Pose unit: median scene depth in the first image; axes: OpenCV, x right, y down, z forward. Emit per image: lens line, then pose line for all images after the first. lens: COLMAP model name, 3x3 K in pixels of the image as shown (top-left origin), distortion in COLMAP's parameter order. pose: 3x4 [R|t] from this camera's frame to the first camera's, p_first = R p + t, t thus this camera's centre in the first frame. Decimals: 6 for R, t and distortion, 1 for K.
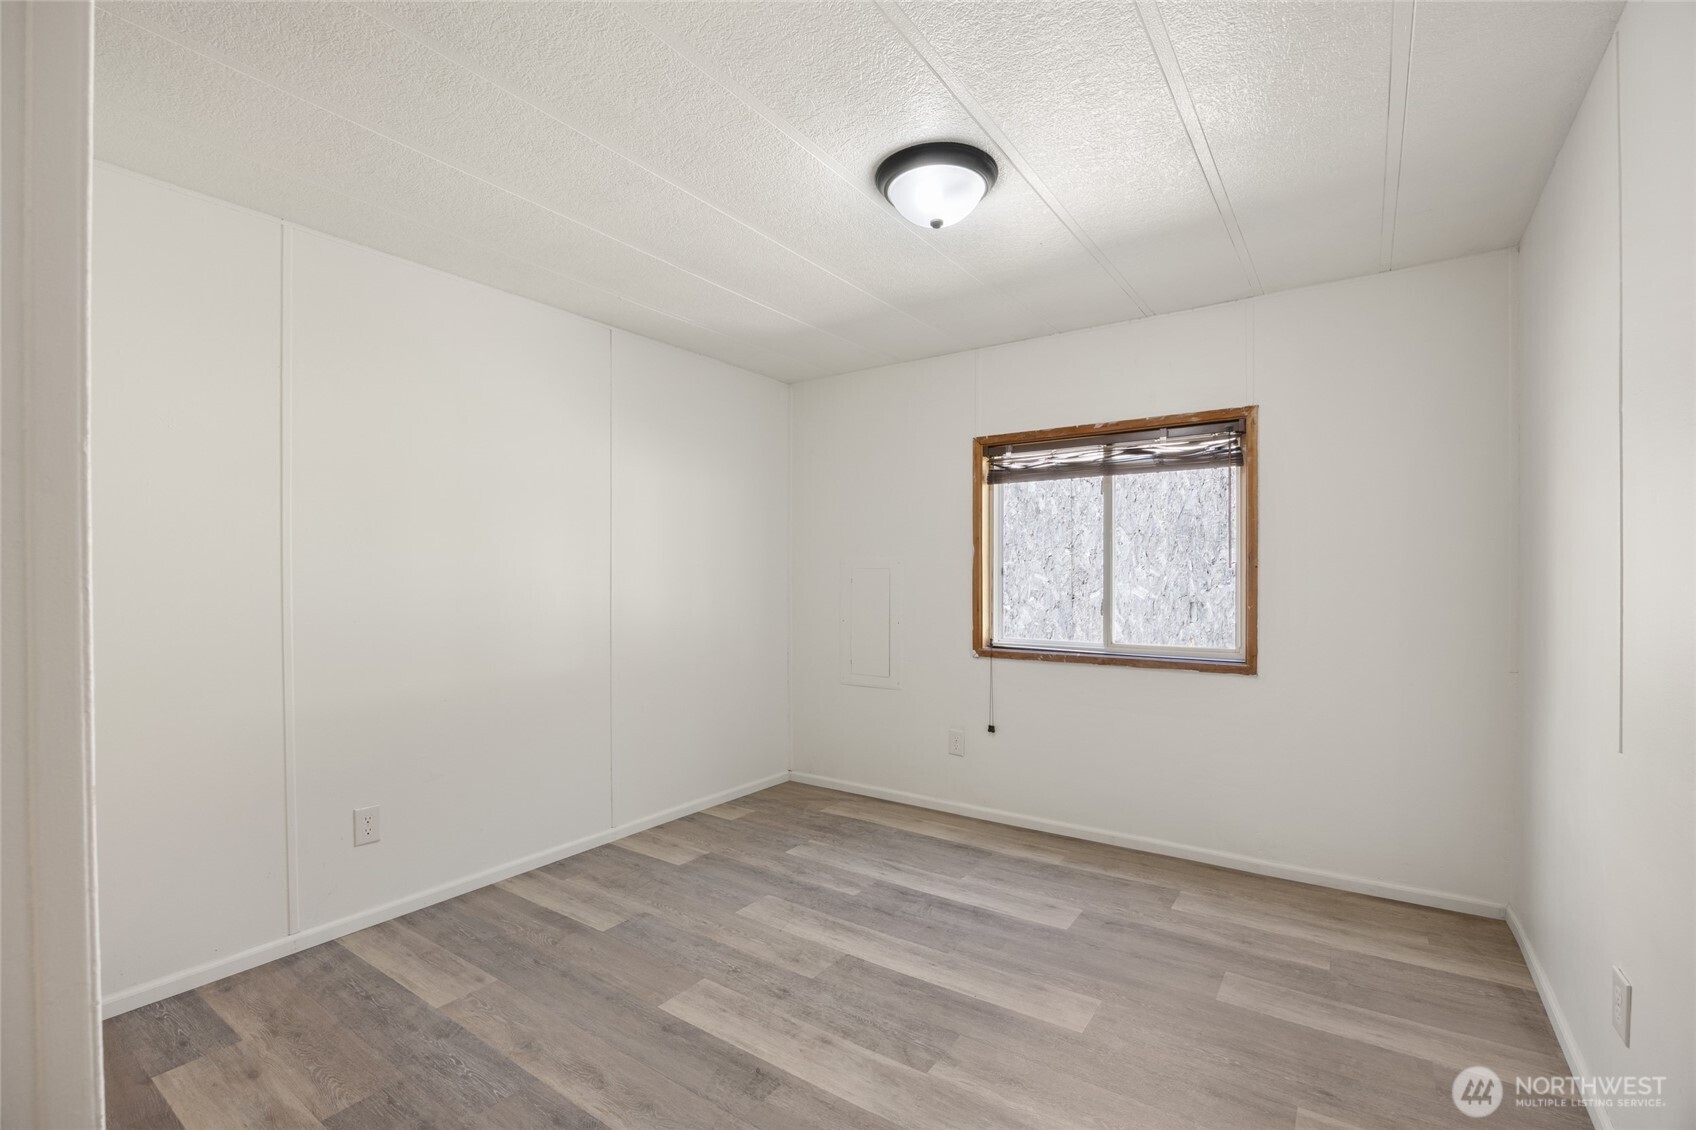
lens RADIAL K [[735.0, 0, 862.8], [0, 735.0, 572.6], [0, 0, 1]] dist [-0.005201, -0.000294]
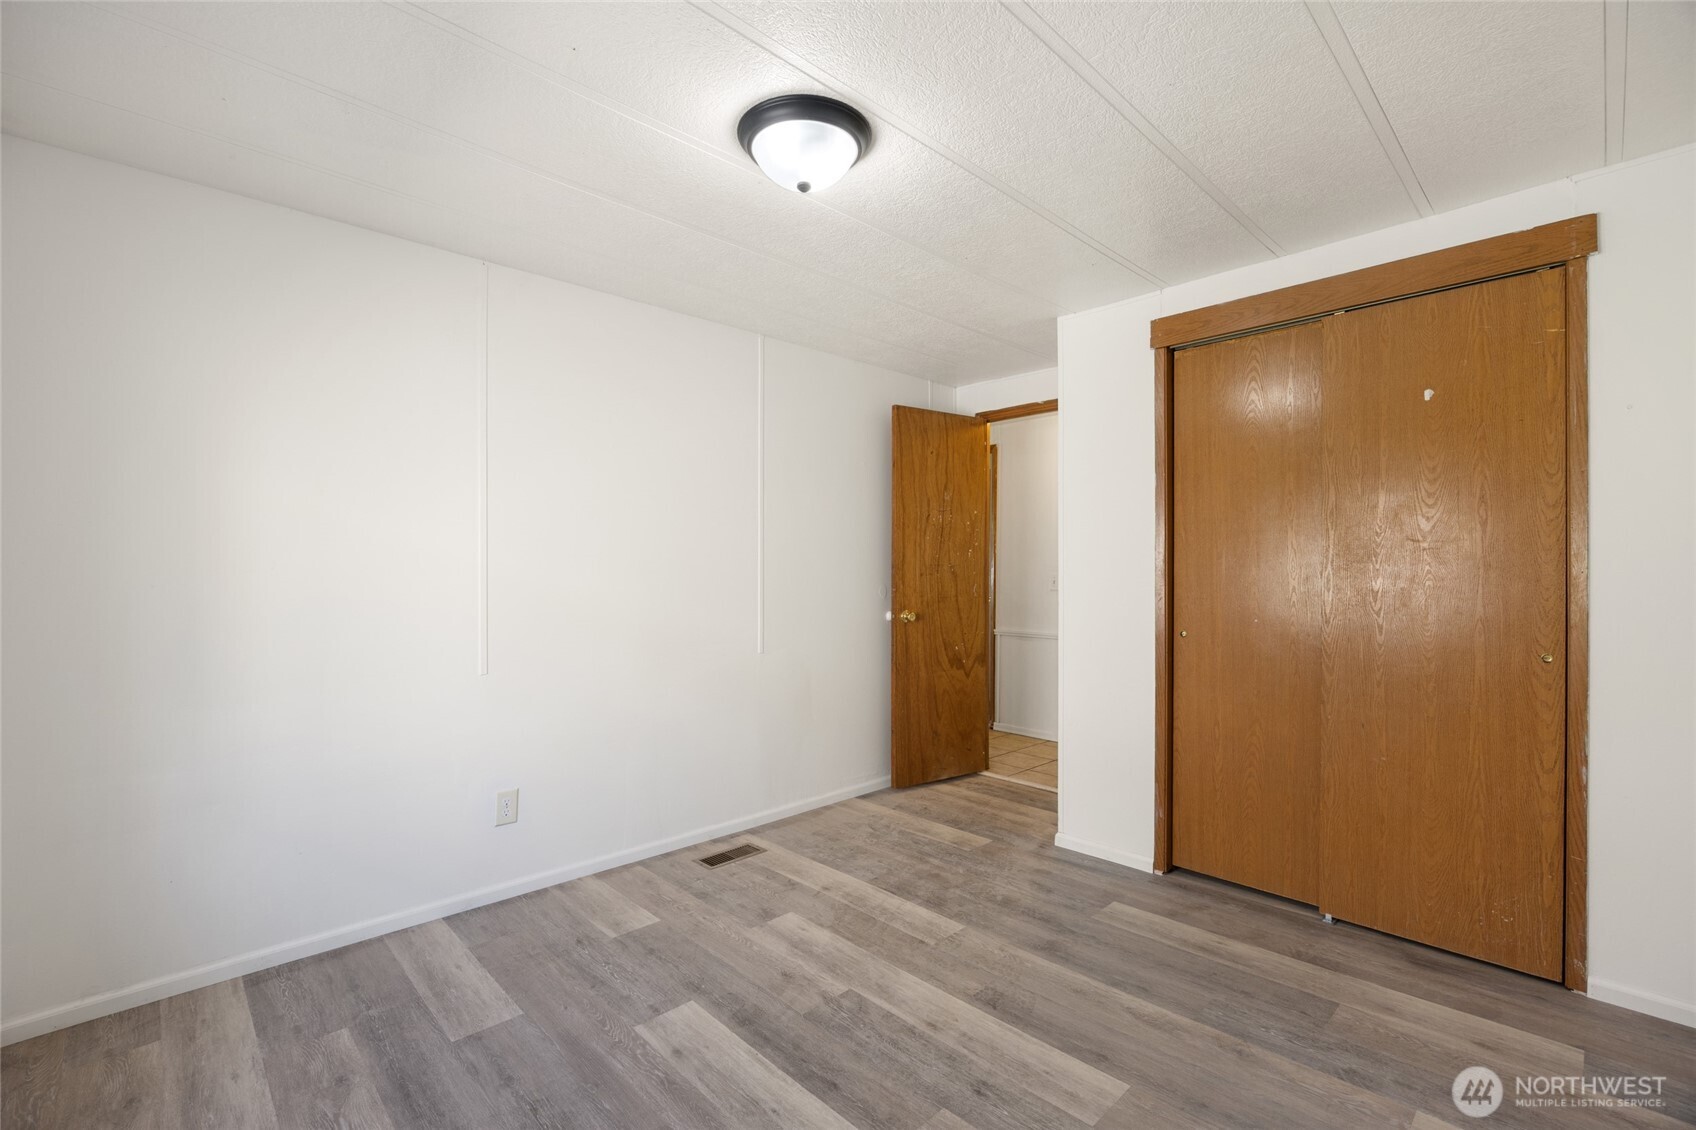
lens RADIAL K [[735.0, 0, 852.9], [0, 735.0, 572.8], [0, 0, 1]] dist [-0.005201, -0.000294]
pose [[-0.978153, 0.005945, 0.207804, -0.153847], [0.004604, 0.999965, -0.006935, 0.012532], [-0.207838, -0.005827, -0.978146, 1.968314]]
